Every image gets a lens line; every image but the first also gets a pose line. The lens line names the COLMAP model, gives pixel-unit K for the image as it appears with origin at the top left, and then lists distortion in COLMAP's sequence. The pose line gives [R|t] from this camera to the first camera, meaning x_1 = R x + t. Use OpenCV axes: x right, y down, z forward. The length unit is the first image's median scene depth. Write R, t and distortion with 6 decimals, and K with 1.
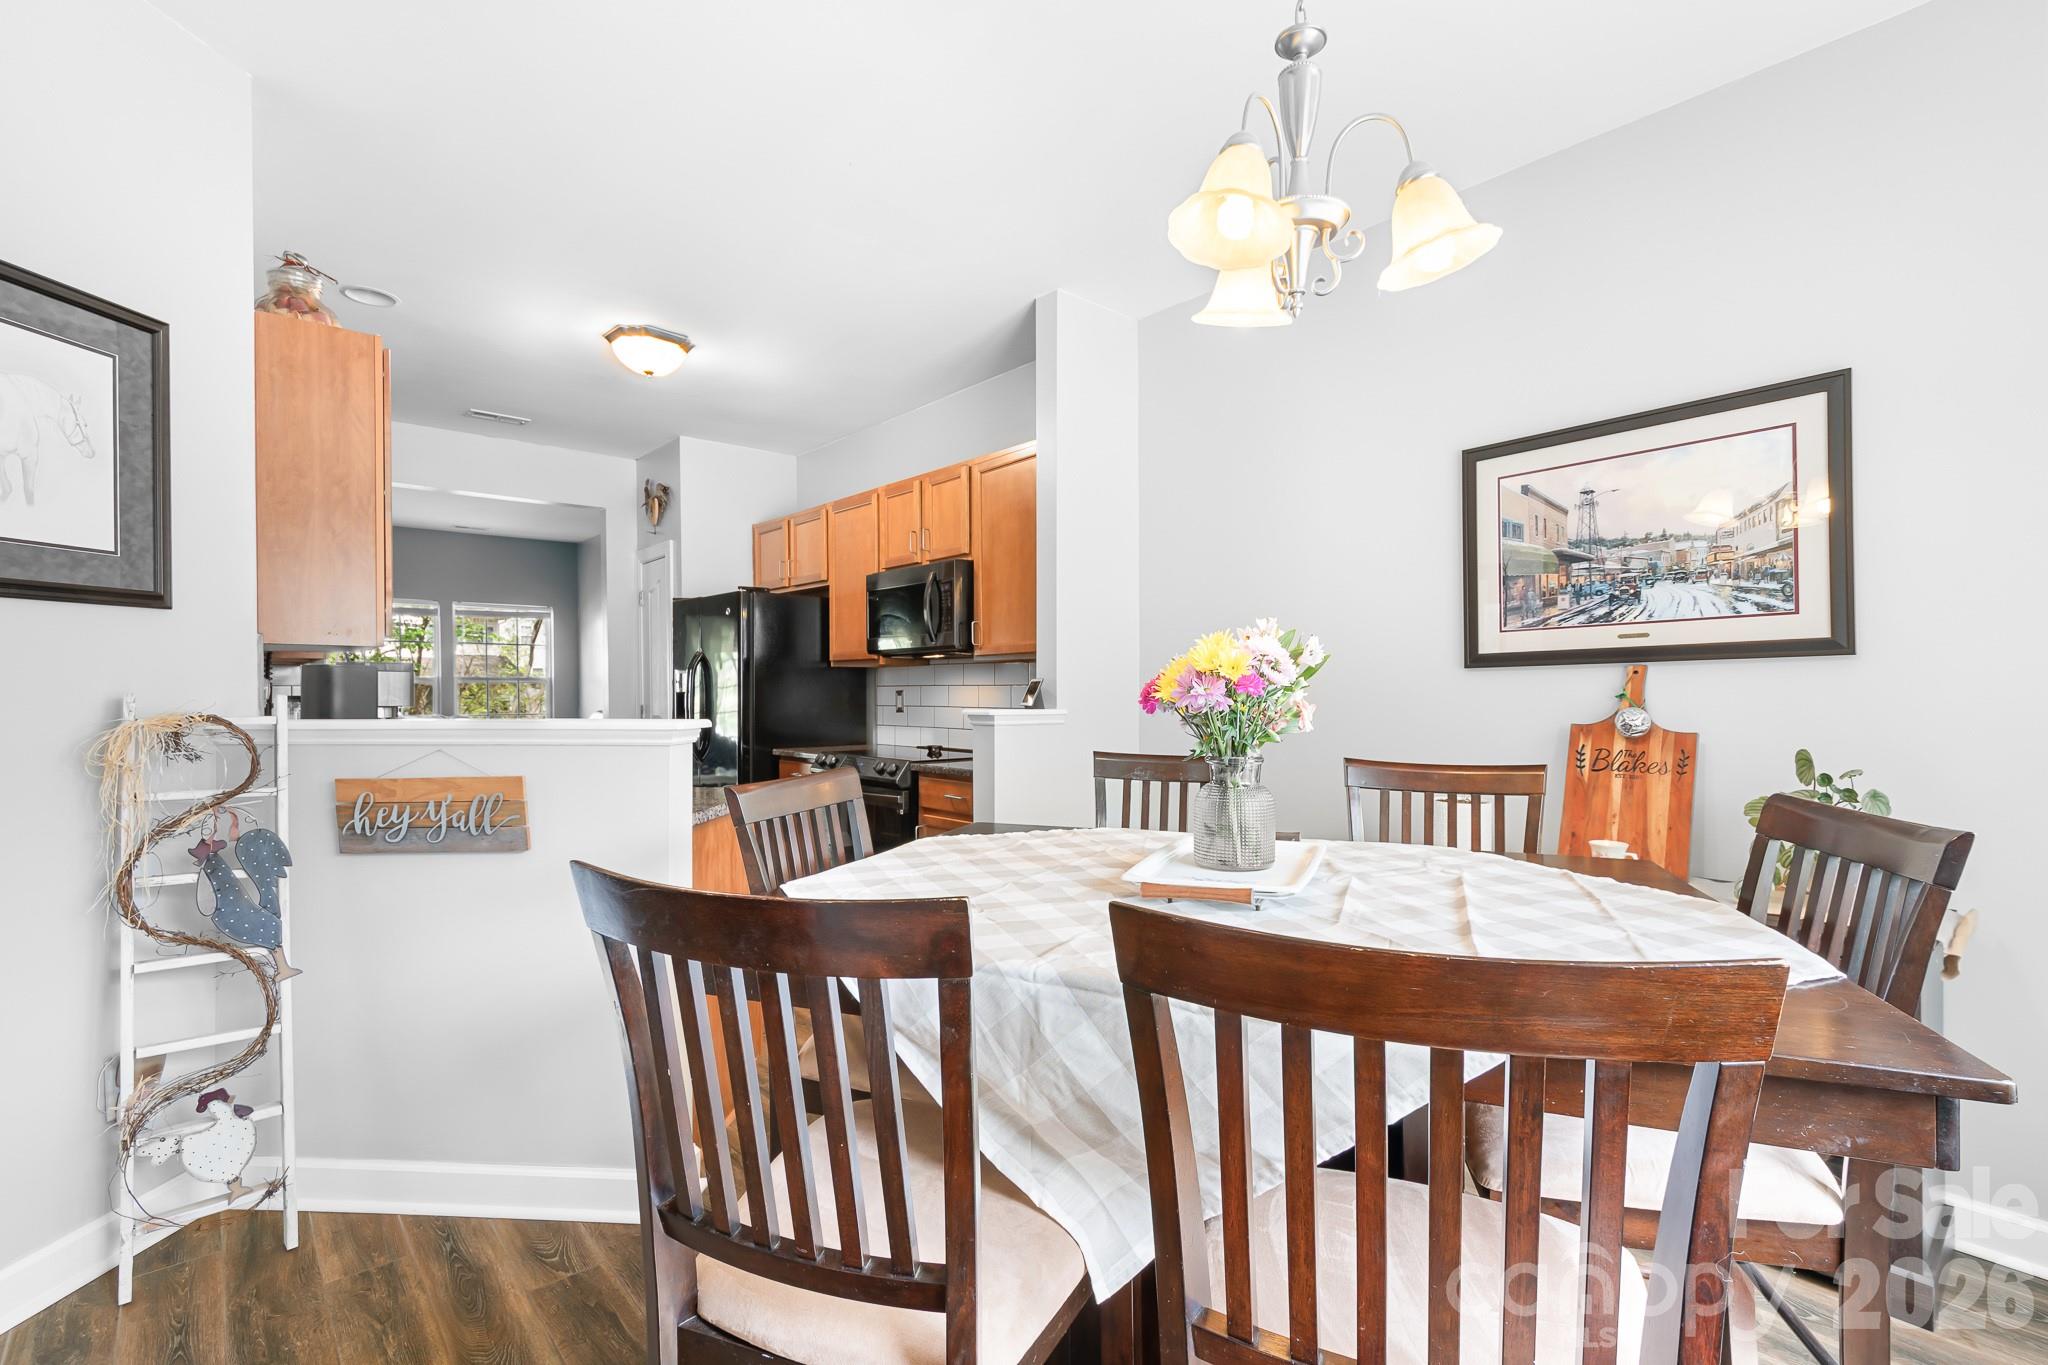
lens RADIAL K [[929.6, 0, 1024.0], [0, 929.6, 682.5], [0, 0, 1]] dist [-0.002381, -0.000221]
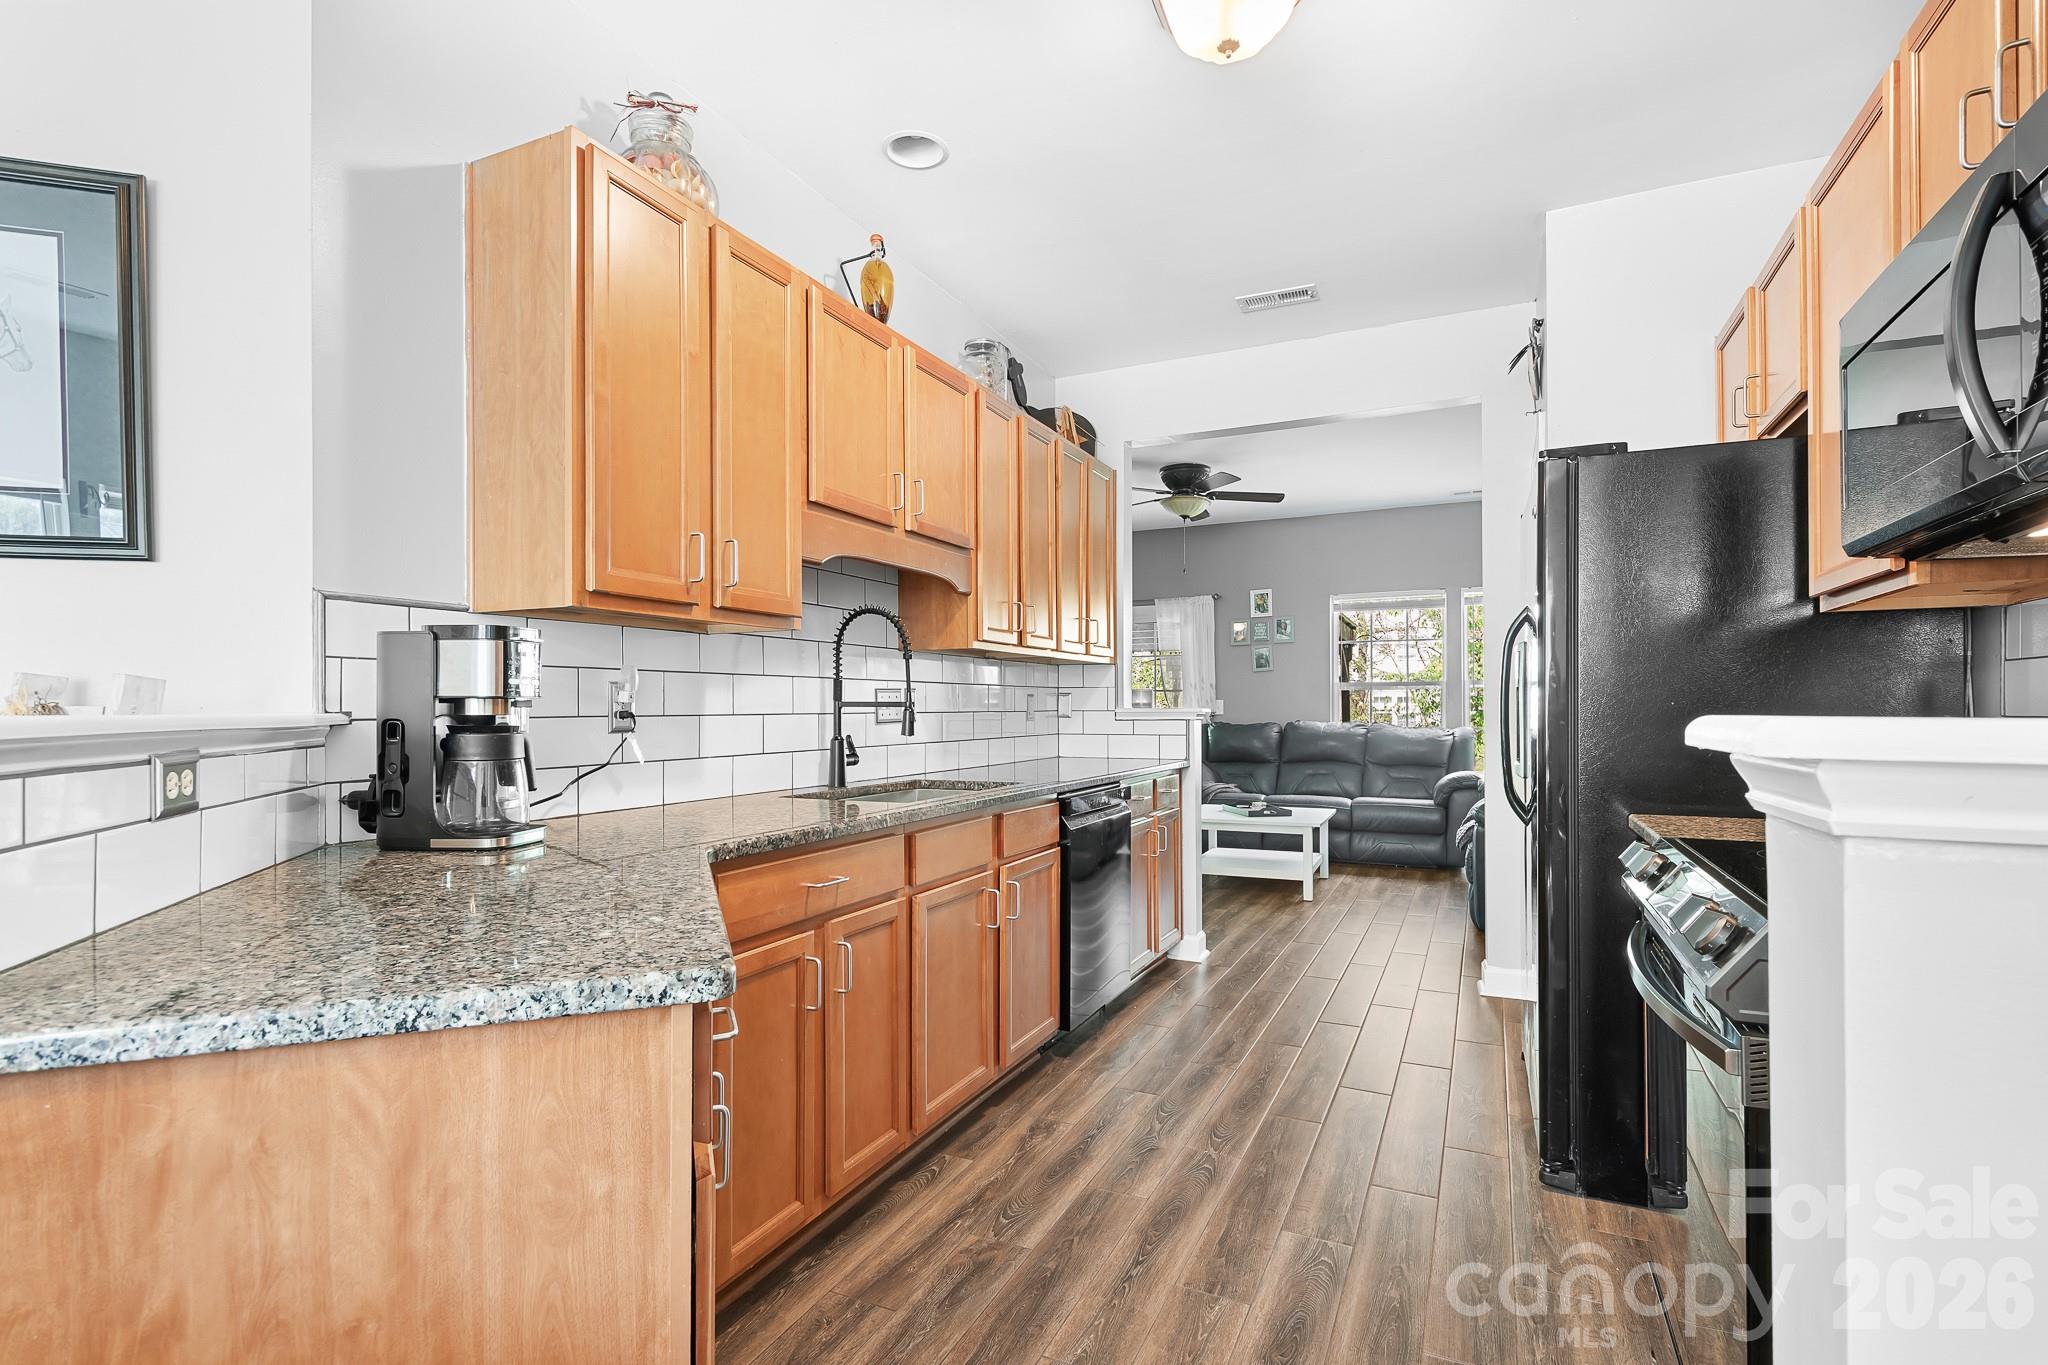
lens RADIAL K [[971.2, 0, 1021.4], [0, 971.2, 691.8], [0, 0, 1]] dist [0.001883, -0.001671]
pose [[0.390683, -0.012280, -0.920444, 0.042853], [0.008279, 0.999917, -0.009826, 0.027816], [0.920488, -0.003781, 0.390752, 0.983415]]
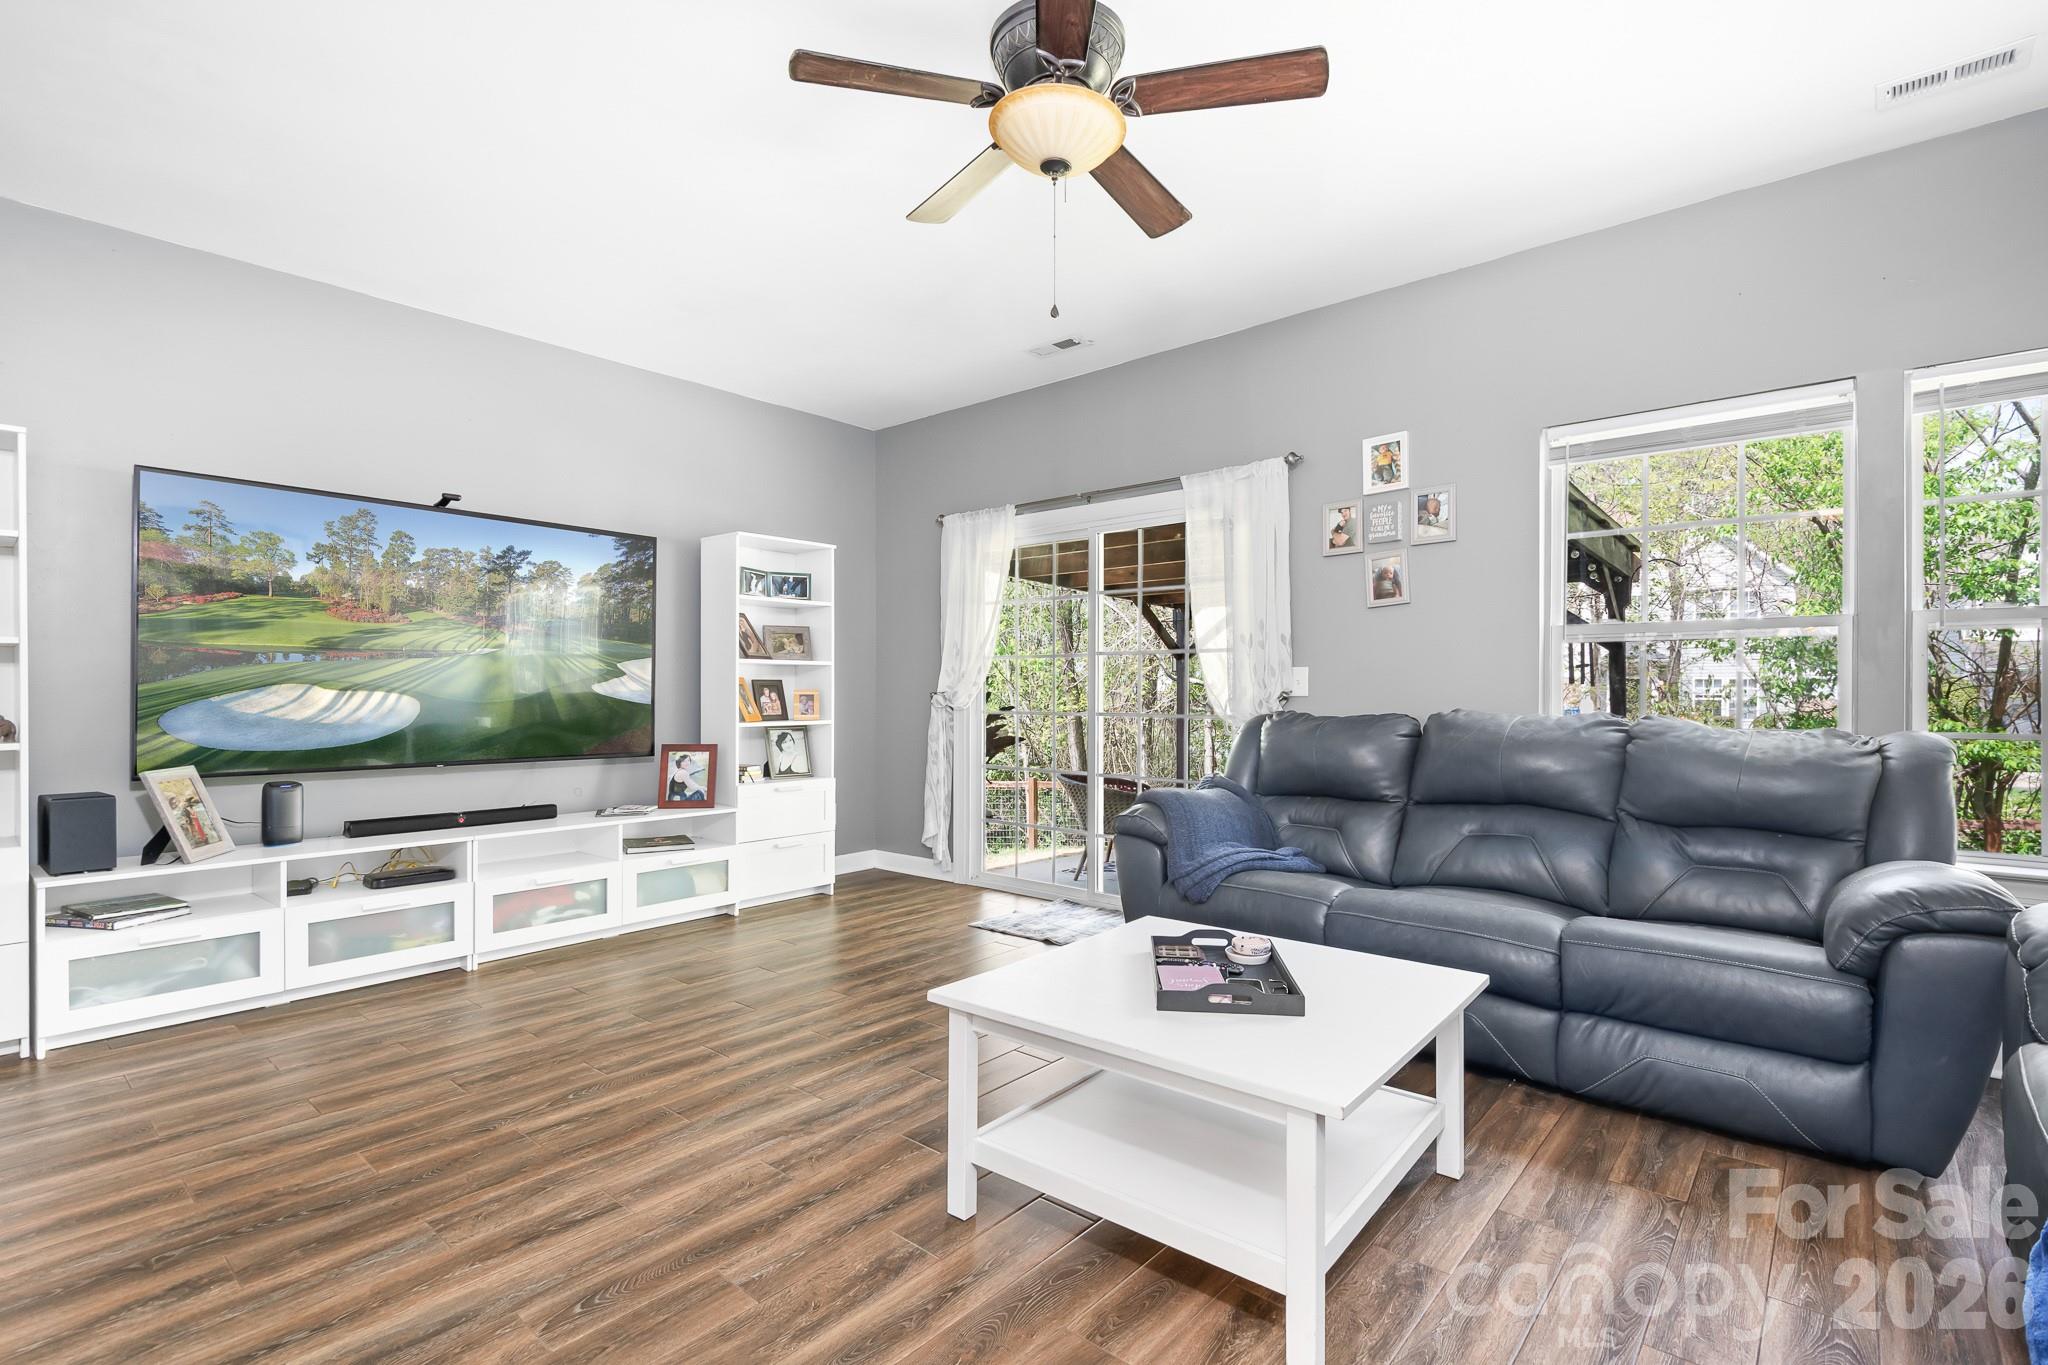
lens RADIAL K [[952.7, 0, 1024.0], [0, 952.7, 682.5], [0, 0, 1]] dist [0.002161, -0.000617]
pose [[0.132001, -0.006540, -0.991228, -1.066461], [0.005016, 0.999970, -0.005930, 0.058709], [0.991237, -0.004189, 0.132030, 2.085888]]
